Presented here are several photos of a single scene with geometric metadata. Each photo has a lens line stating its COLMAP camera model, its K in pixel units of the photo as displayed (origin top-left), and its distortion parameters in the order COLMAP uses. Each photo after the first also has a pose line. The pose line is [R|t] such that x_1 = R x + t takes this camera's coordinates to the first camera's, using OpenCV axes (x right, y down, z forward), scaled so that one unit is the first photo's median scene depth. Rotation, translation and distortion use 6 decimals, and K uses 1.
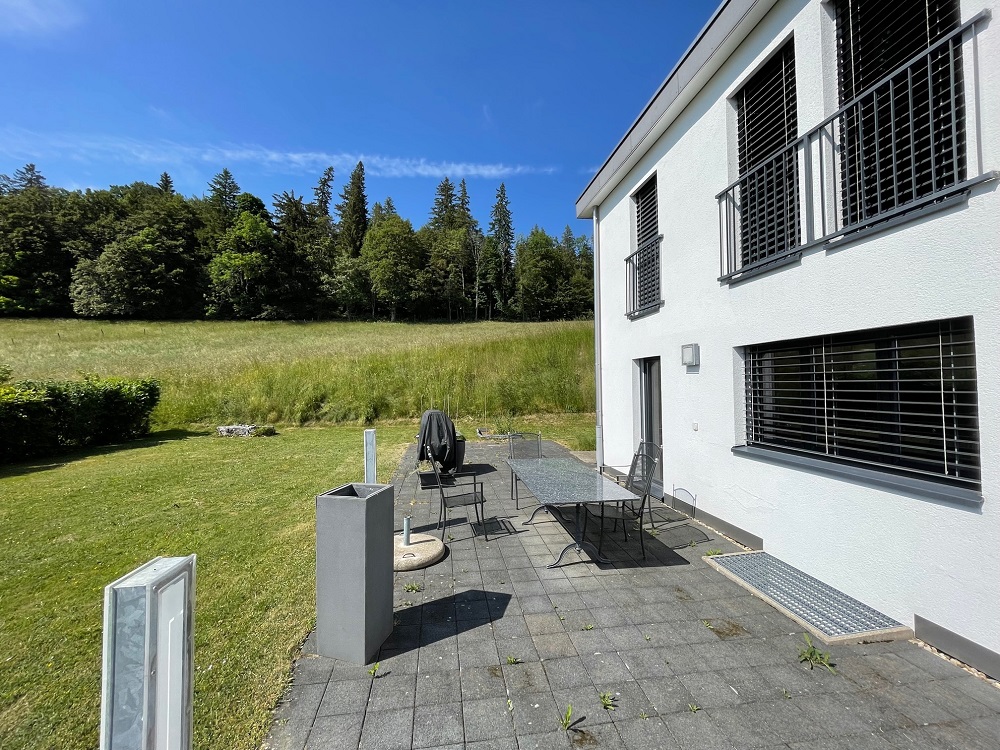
lens RADIAL K [[401.0, 0, 501.1], [0, 401.0, 372.1], [0, 0, 1]] dist [-0.003009, -0.000391]
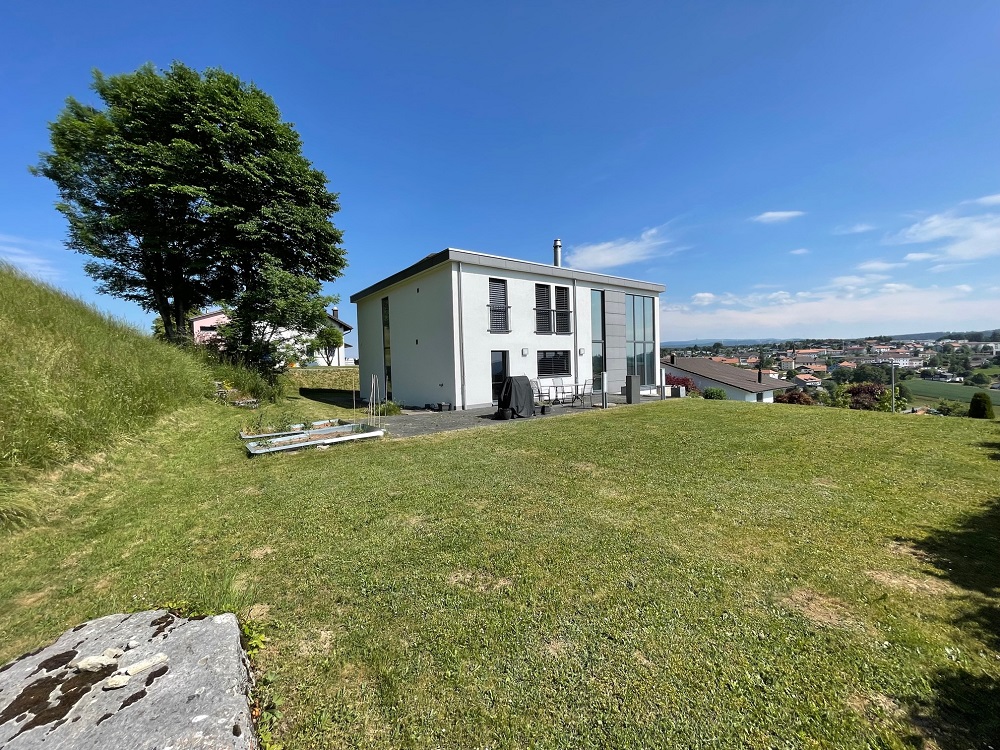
lens RADIAL K [[401.0, 0, 501.1], [0, 401.0, 372.1], [0, 0, 1]] dist [-0.003009, -0.000391]
pose [[-0.481981, -0.003433, 0.876175, -2.586664], [0.003931, 0.999974, 0.006081, 0.117473], [-0.876173, 0.006375, -0.481955, 3.137660]]
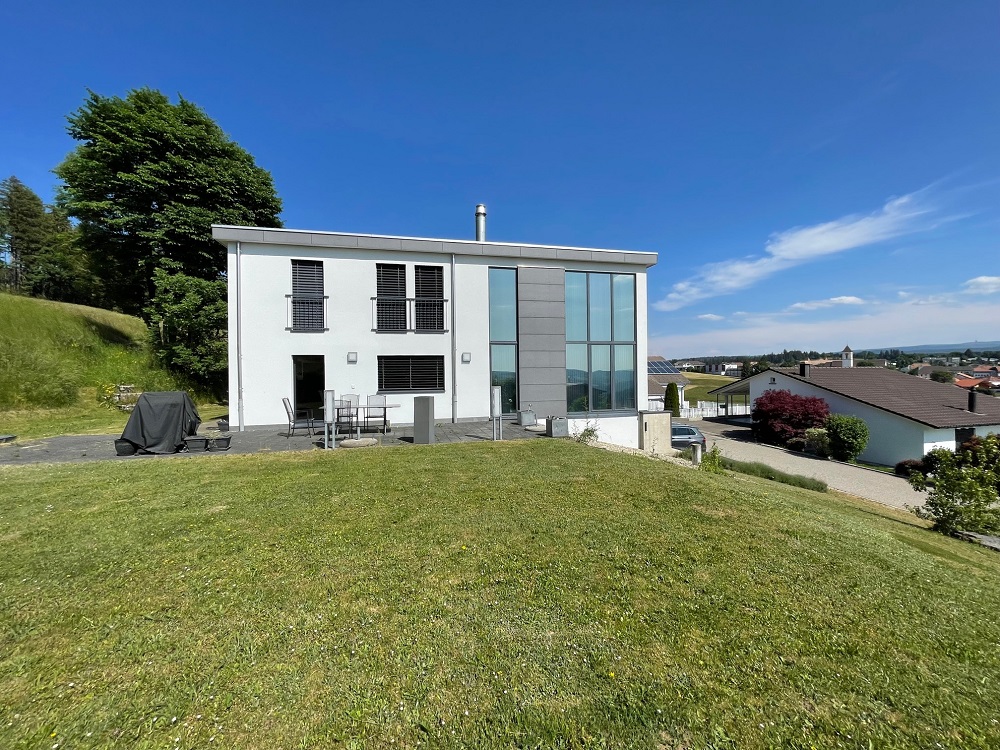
lens RADIAL K [[401.0, 0, 501.1], [0, 401.0, 372.1], [0, 0, 1]] dist [-0.003009, -0.000391]
pose [[-0.078414, 0.002332, 0.996918, -2.234015], [-0.019471, 0.999803, -0.003870, 0.044970], [-0.996731, -0.019714, -0.078353, 0.360441]]
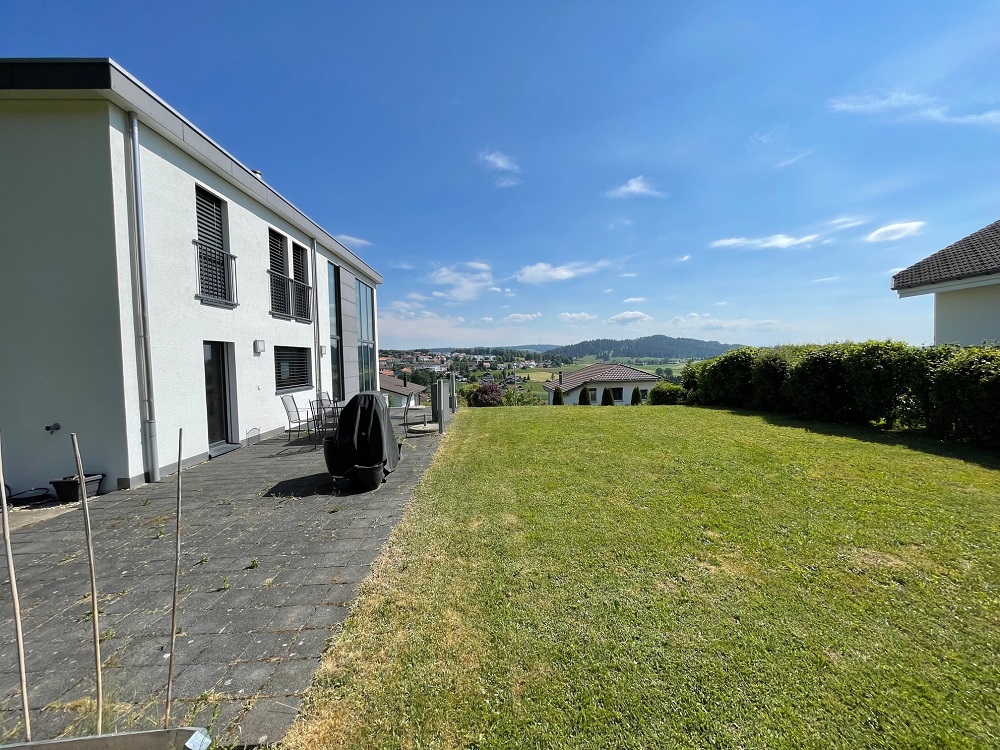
lens RADIAL K [[401.0, 0, 501.1], [0, 401.0, 372.1], [0, 0, 1]] dist [-0.003009, -0.000391]
pose [[-0.993432, 0.021919, 0.112307, -0.874907], [0.022406, 0.999744, 0.003075, 0.101193], [-0.112211, 0.005571, -0.993669, 3.015847]]
